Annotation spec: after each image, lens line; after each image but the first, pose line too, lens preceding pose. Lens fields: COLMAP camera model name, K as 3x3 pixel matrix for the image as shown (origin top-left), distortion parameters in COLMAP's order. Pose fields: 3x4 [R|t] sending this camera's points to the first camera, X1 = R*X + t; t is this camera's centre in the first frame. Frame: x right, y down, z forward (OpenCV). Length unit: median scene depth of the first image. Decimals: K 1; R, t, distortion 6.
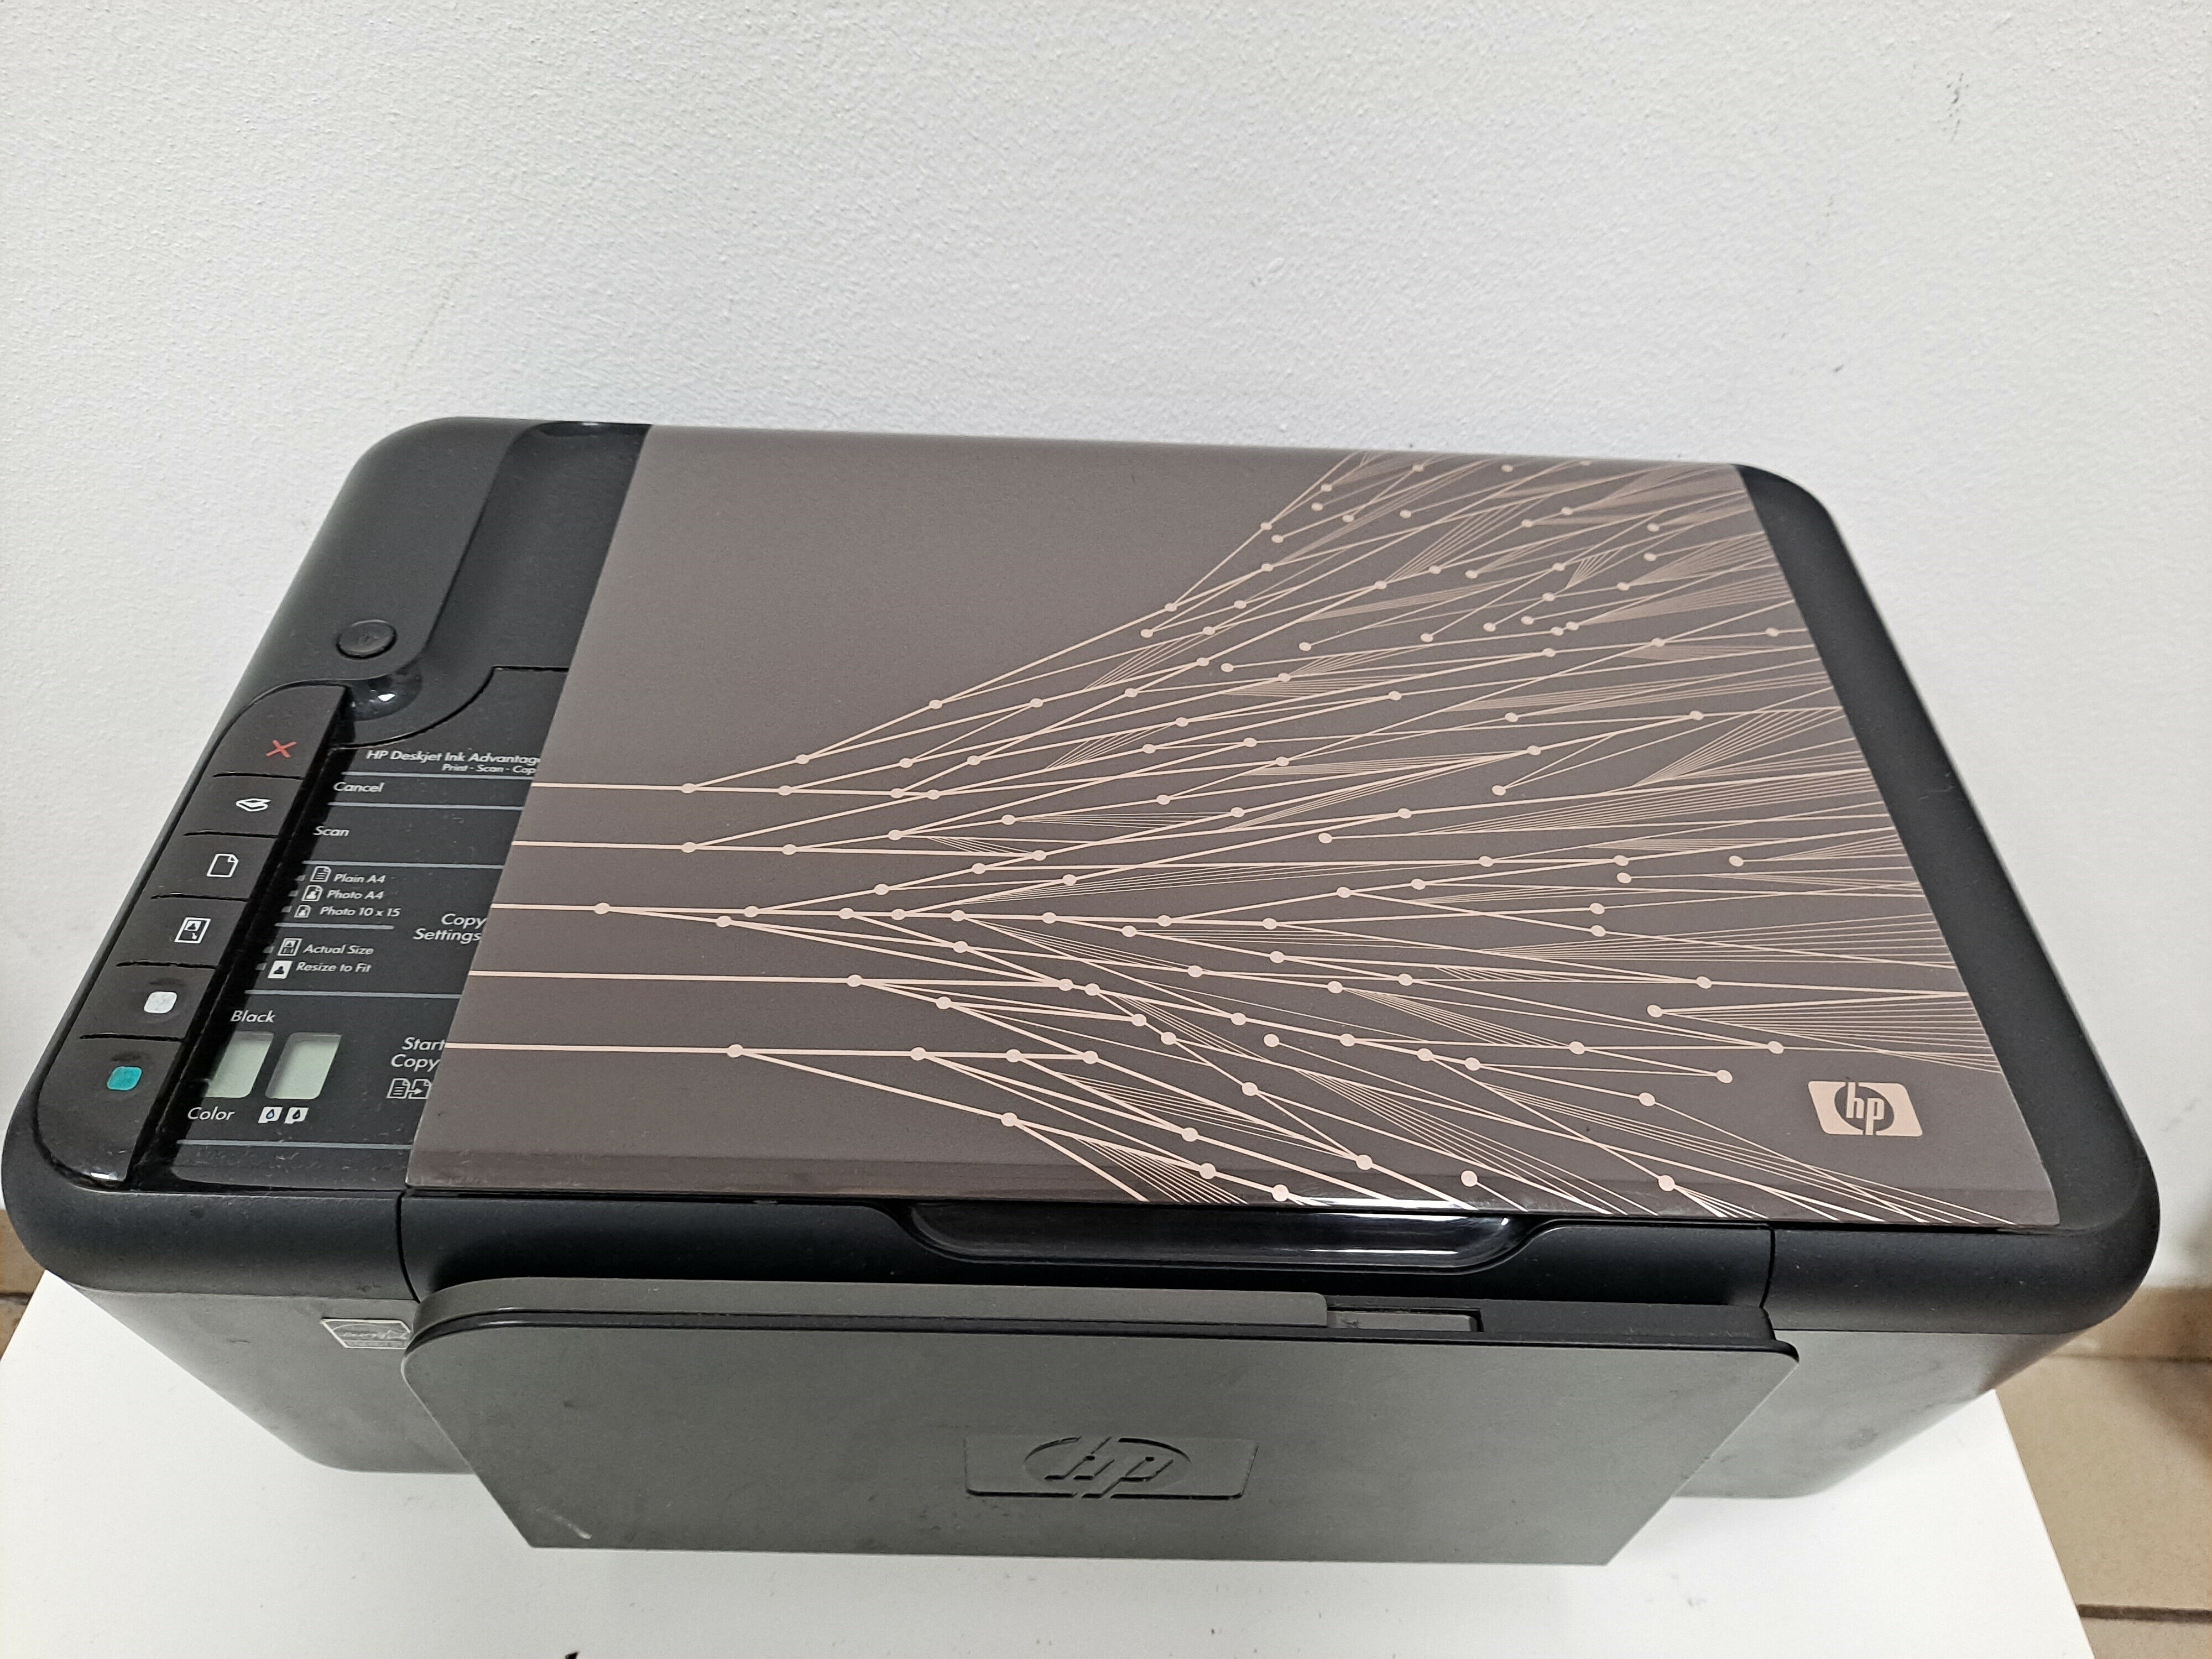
lens RADIAL K [[1642.7, 0, 1106.0], [0, 1642.7, 829.5], [0, 0, 1]] dist [0.052819, -0.090952]
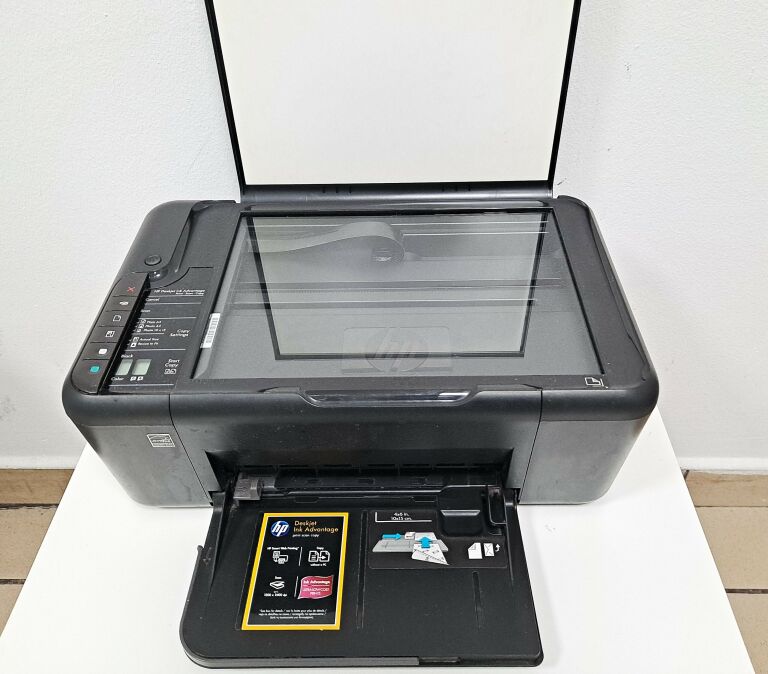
lens RADIAL K [[676.8, 0, 399.4], [0, 676.8, 326.1], [0, 0, 1]] dist [0.030378, -0.004978]
pose [[0.998163, -0.047008, -0.038208, 0.135738], [0.043501, 0.995176, -0.087935, 0.192998], [0.042158, 0.086111, 0.995393, -0.444688]]
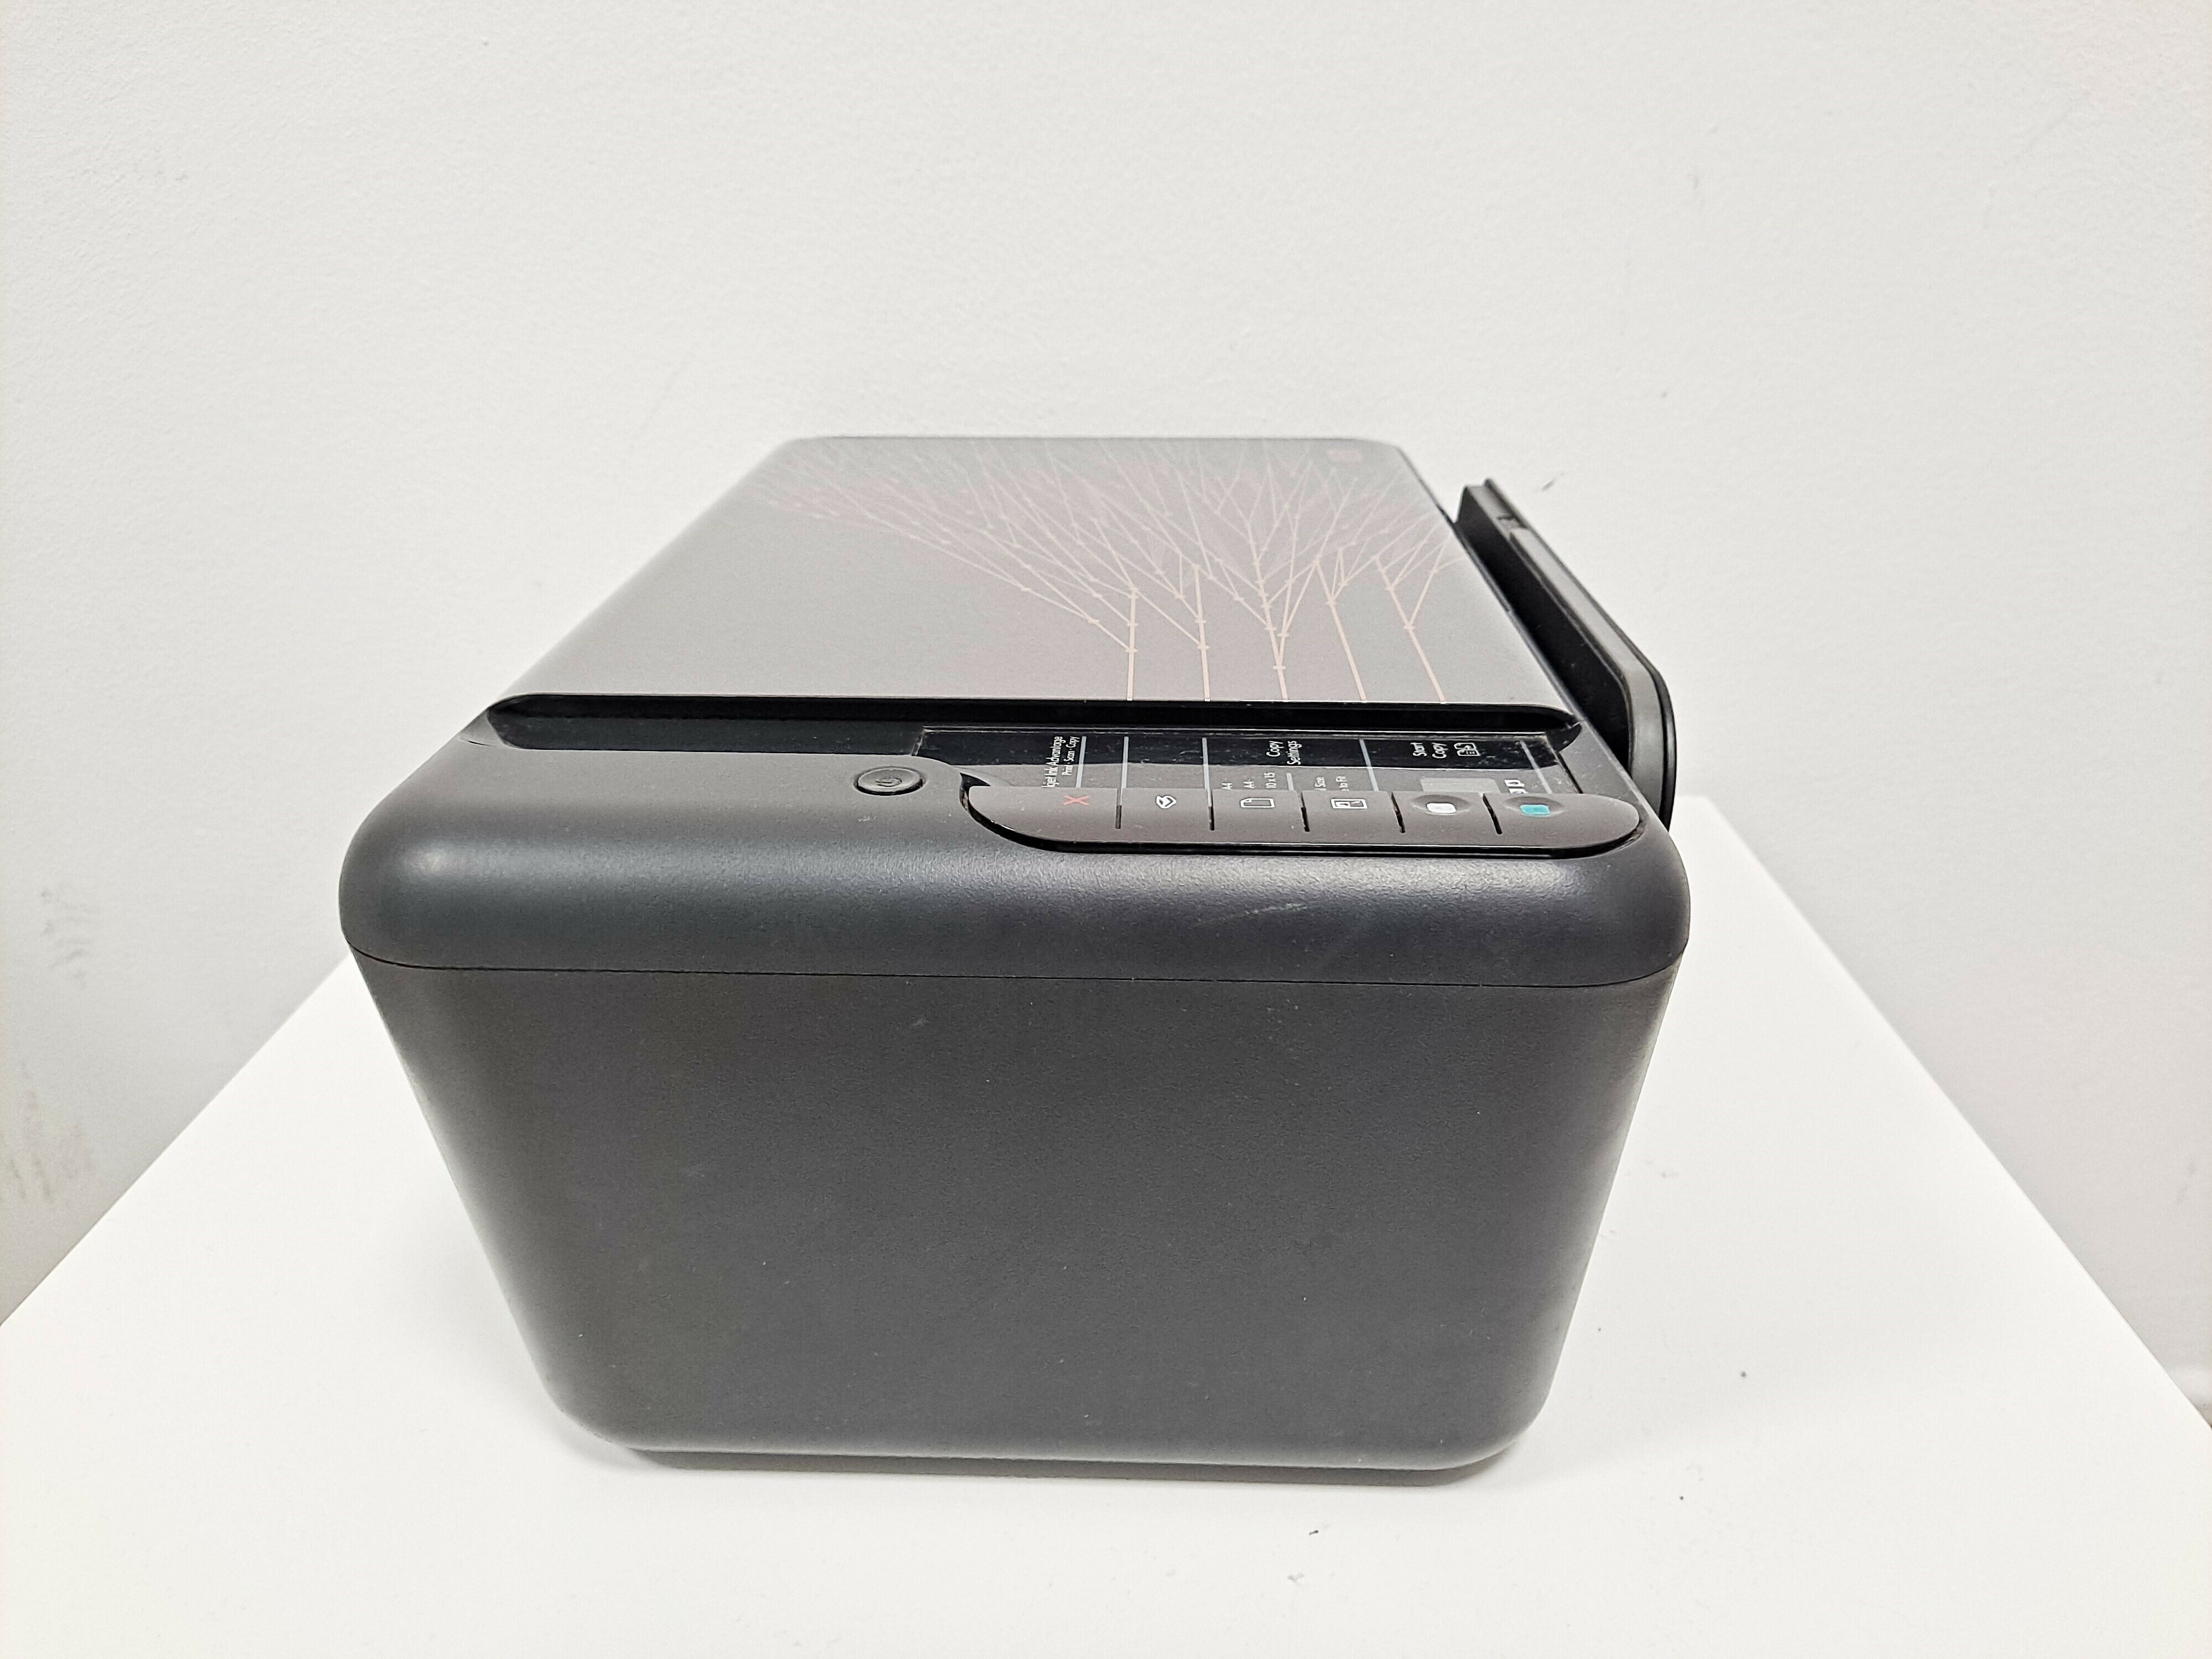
lens RADIAL K [[1636.8, 0, 1106.0], [0, 1636.8, 829.5], [0, 0, 1]] dist [0.036774, -0.062828]
pose [[0.031353, -0.448512, 0.893227, -1.329489], [0.738018, 0.613062, 0.281929, -0.281973], [-0.674052, 0.650378, 0.350231, 0.737567]]
